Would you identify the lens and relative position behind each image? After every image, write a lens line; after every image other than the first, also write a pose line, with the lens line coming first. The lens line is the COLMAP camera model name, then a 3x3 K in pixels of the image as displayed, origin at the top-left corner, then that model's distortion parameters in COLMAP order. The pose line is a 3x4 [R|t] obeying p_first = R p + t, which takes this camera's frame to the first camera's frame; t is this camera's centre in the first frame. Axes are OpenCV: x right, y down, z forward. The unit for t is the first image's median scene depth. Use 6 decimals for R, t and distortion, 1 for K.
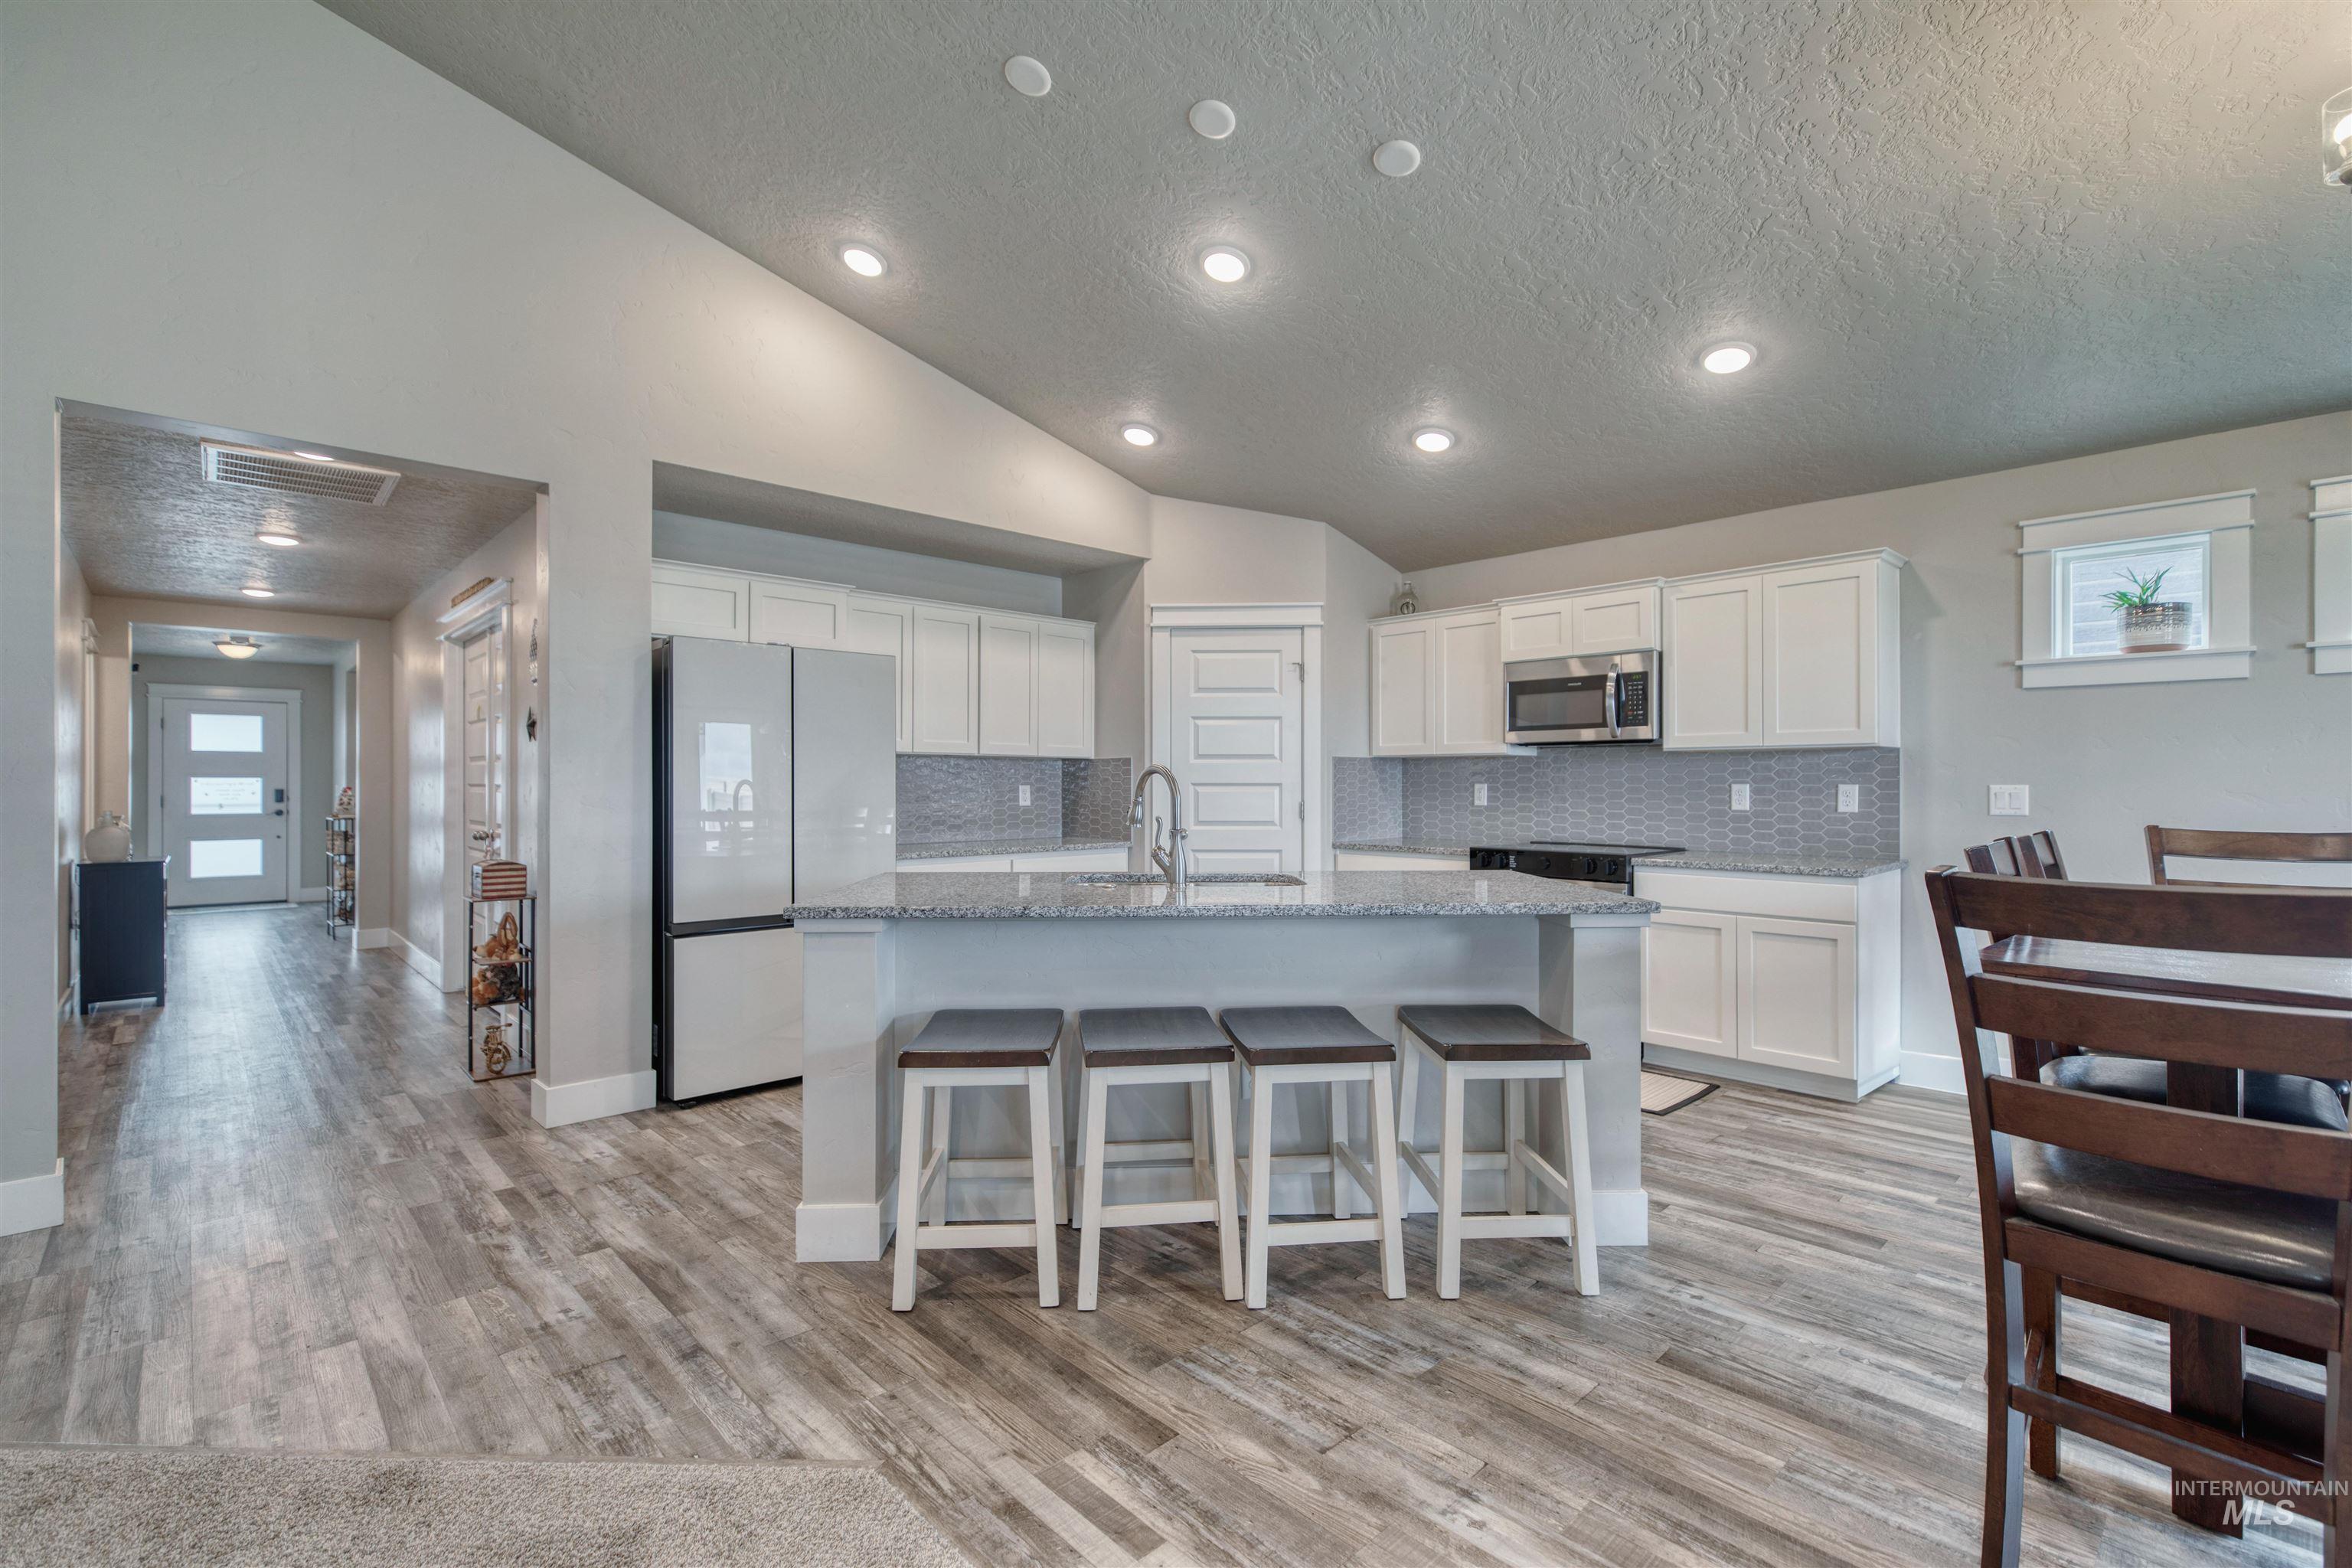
lens RADIAL K [[1058.7, 0, 1201.0], [0, 1058.7, 779.0], [0, 0, 1]] dist [0.005416, -0.001608]
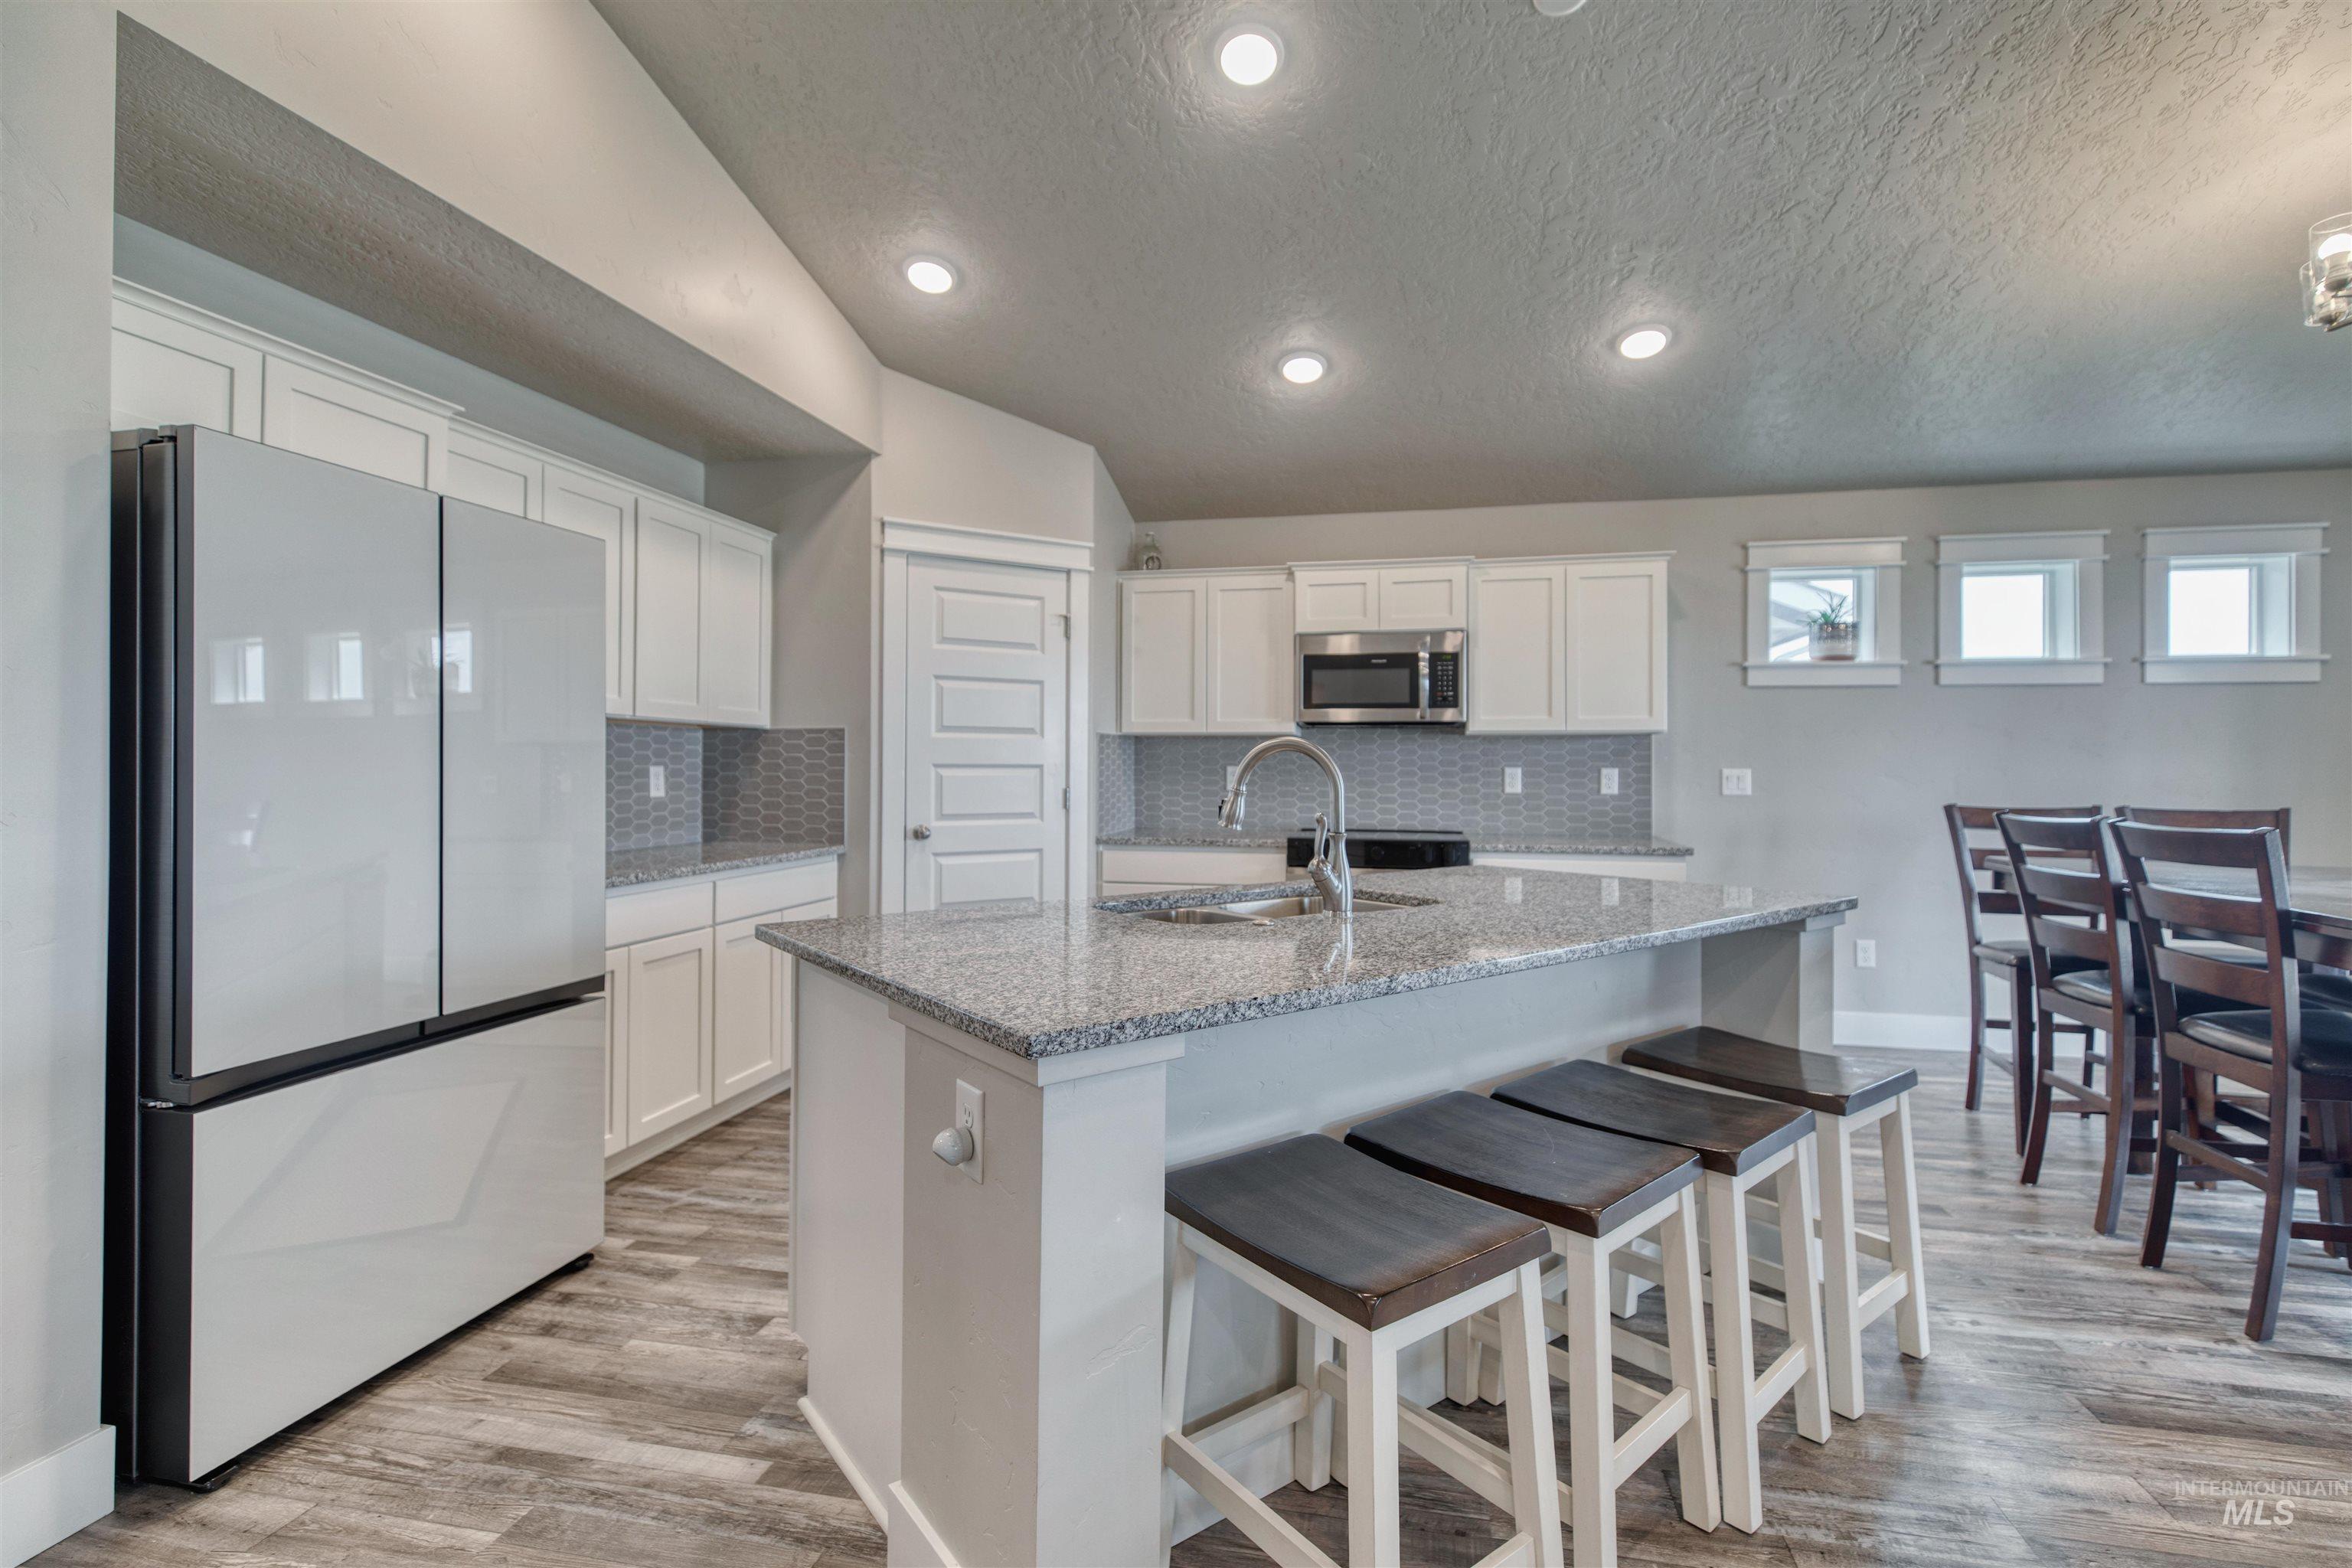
lens RADIAL K [[1058.7, 0, 1198.2], [0, 1058.7, 760.7], [0, 0, 1]] dist [0.005416, -0.001608]
pose [[0.827002, 0.006765, 0.562158, -0.366020], [-0.006286, 0.999976, -0.002787, 0.003116], [-0.562164, -0.001228, 0.827025, 0.365492]]
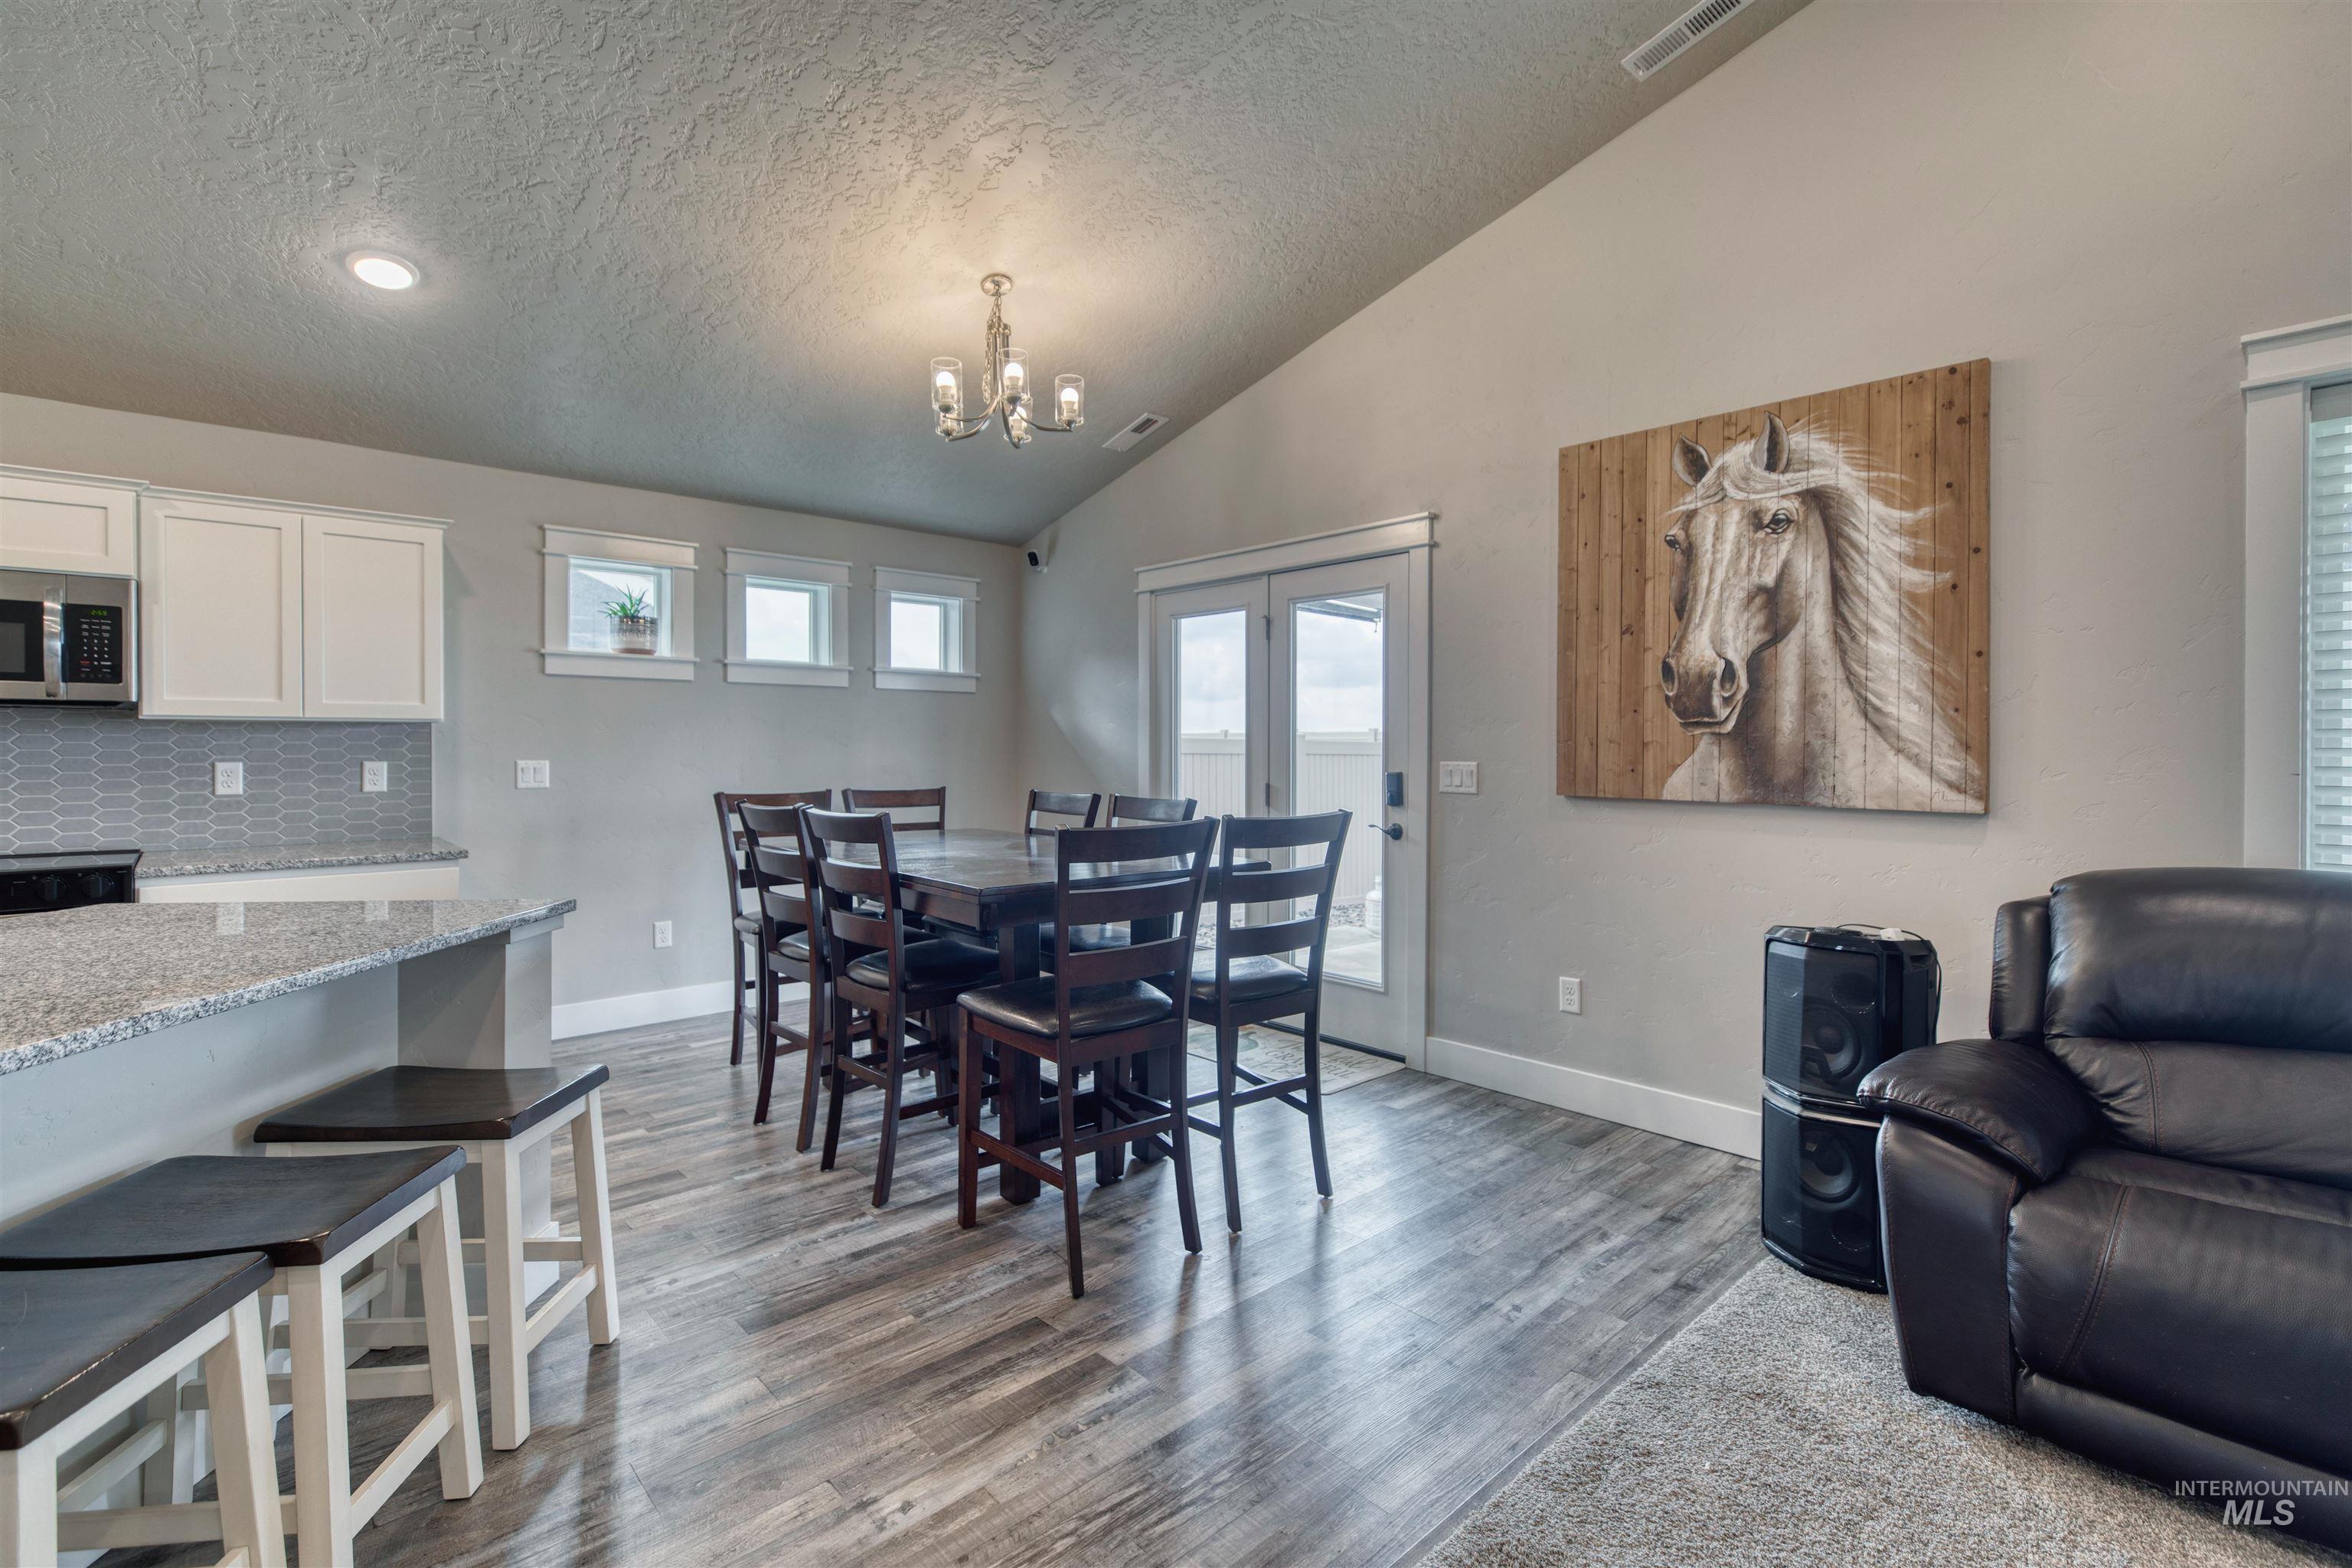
lens RADIAL K [[1058.7, 0, 1171.4], [0, 1058.7, 748.7], [0, 0, 1]] dist [0.005416, -0.001608]
pose [[0.033849, -0.002350, 0.999424, -0.308305], [-0.004091, 0.999989, 0.002490, -0.011863], [-0.999419, -0.004173, 0.033839, 0.294807]]
